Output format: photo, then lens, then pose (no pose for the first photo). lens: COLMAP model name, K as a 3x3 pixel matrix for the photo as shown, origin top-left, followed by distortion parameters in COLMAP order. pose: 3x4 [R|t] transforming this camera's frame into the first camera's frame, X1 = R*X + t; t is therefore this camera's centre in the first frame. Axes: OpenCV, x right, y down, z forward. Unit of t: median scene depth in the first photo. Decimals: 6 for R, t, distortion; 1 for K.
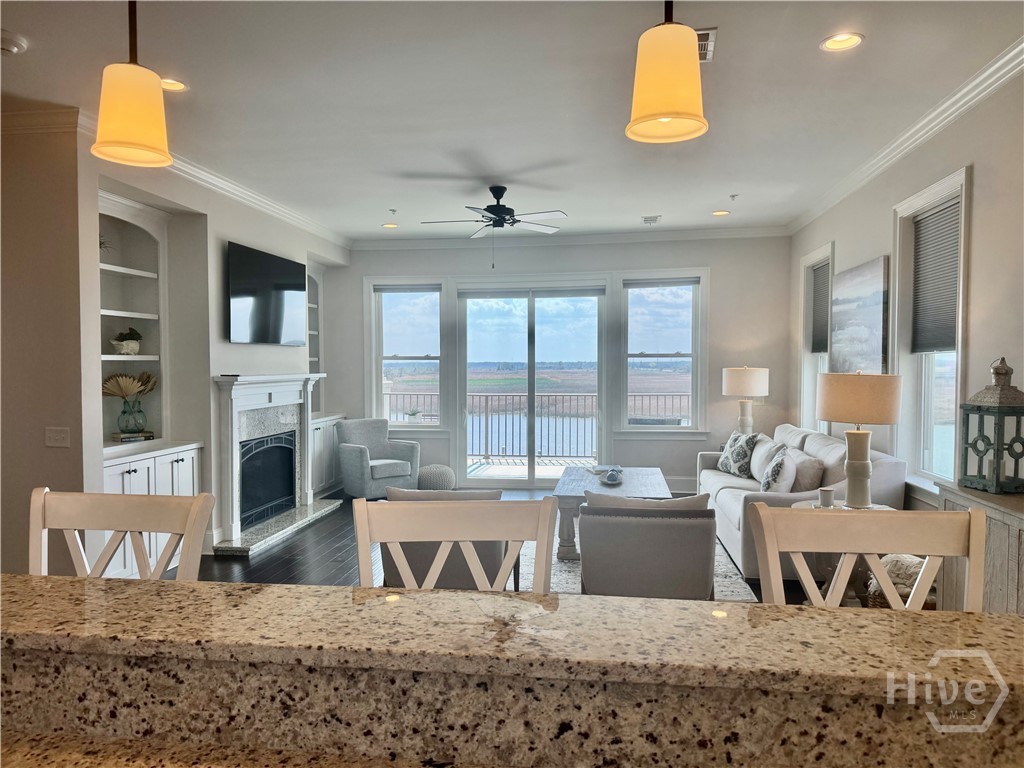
lens RADIAL K [[729.7, 0, 512.0], [0, 729.7, 384.0], [0, 0, 1]] dist [0.007799, 0.000034]
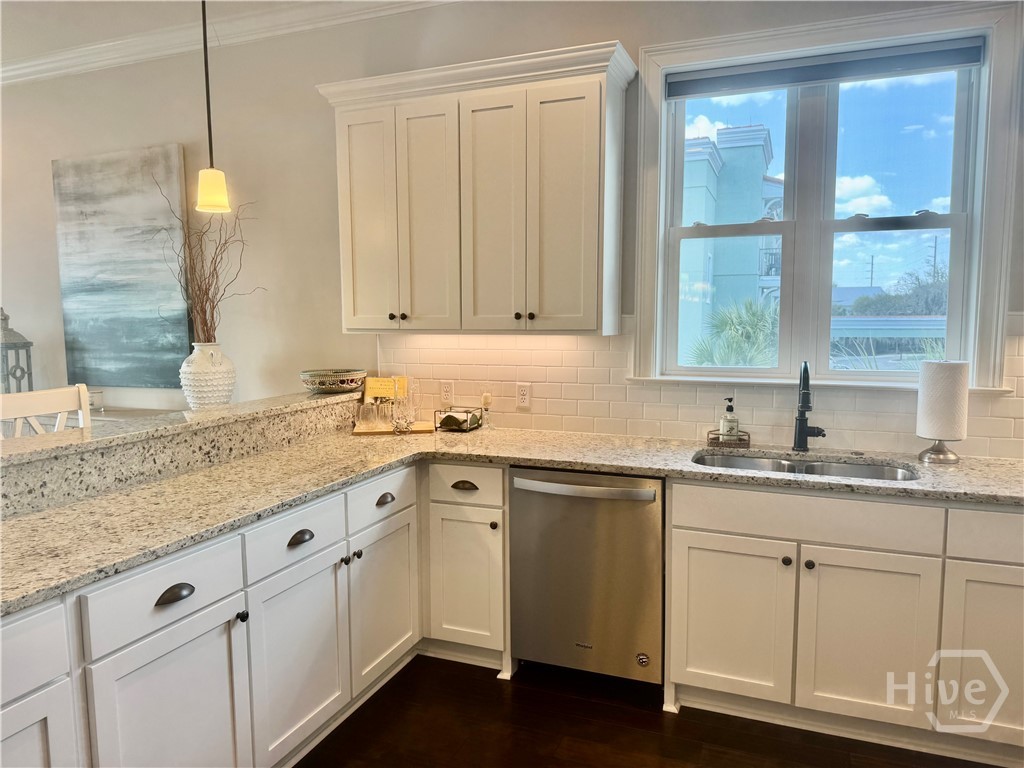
lens RADIAL K [[711.6, 0, 513.5], [0, 711.6, 388.7], [0, 0, 1]] dist [0.005979, -0.038208]
pose [[0.240266, -0.095489, 0.965999, -0.196829], [0.031281, 0.995395, 0.090614, 0.012359], [-0.970203, 0.008446, 0.242147, -0.117050]]
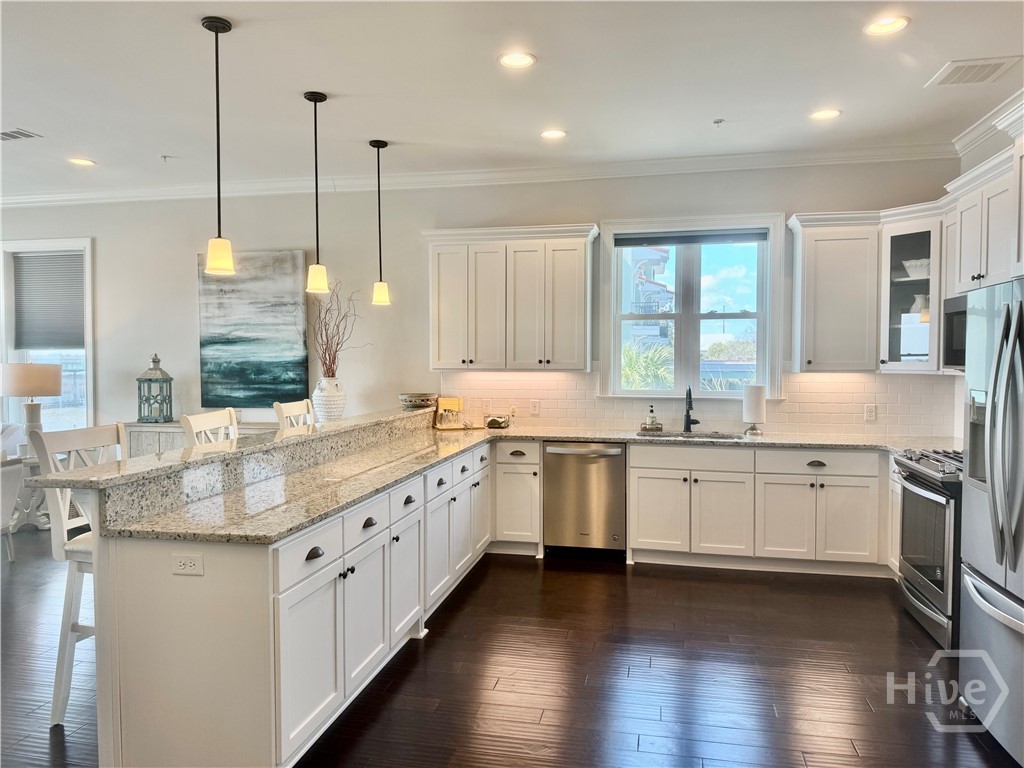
lens RADIAL K [[729.7, 0, 512.0], [0, 729.7, 384.0], [0, 0, 1]] dist [0.007799, 0.000034]
pose [[0.062855, -0.030816, 0.997547, -0.597290], [0.028188, 0.999179, 0.029091, 0.007731], [-0.997625, 0.026290, 0.063672, -0.033468]]
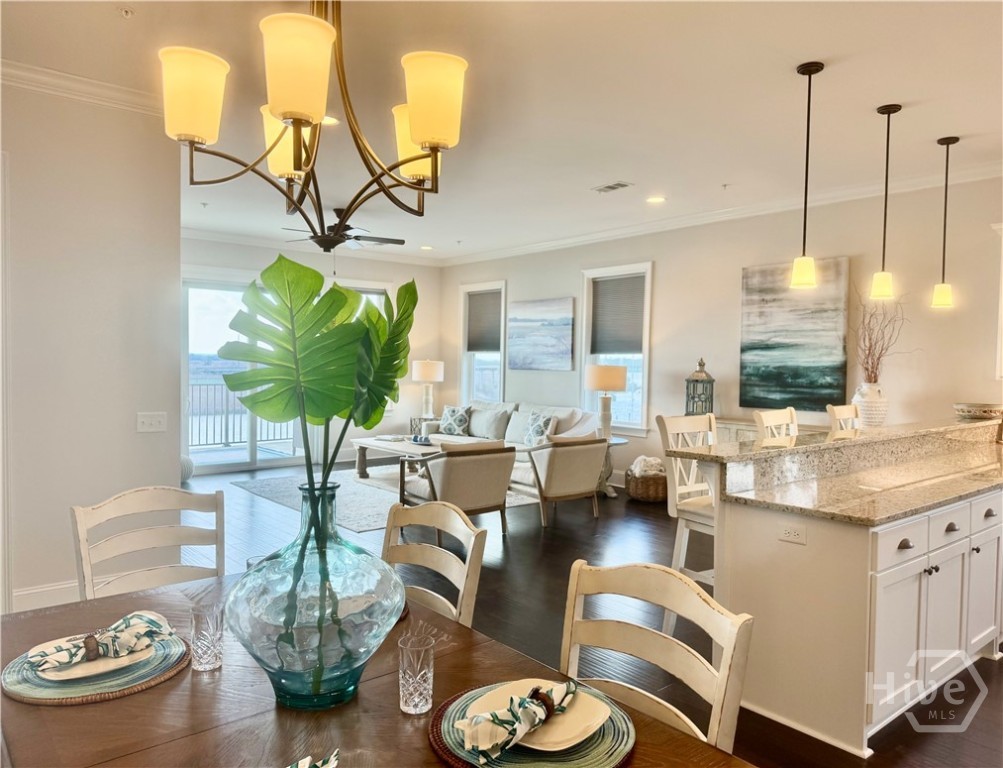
lens RADIAL K [[703.9, 0, 485.9], [0, 703.9, 395.5], [0, 0, 1]] dist [-0.001436, -0.004463]
pose [[0.700792, -0.024536, 0.712944, -0.653110], [0.007224, 0.999601, 0.027301, 0.007773], [-0.713330, -0.013982, 0.700689, -0.017581]]
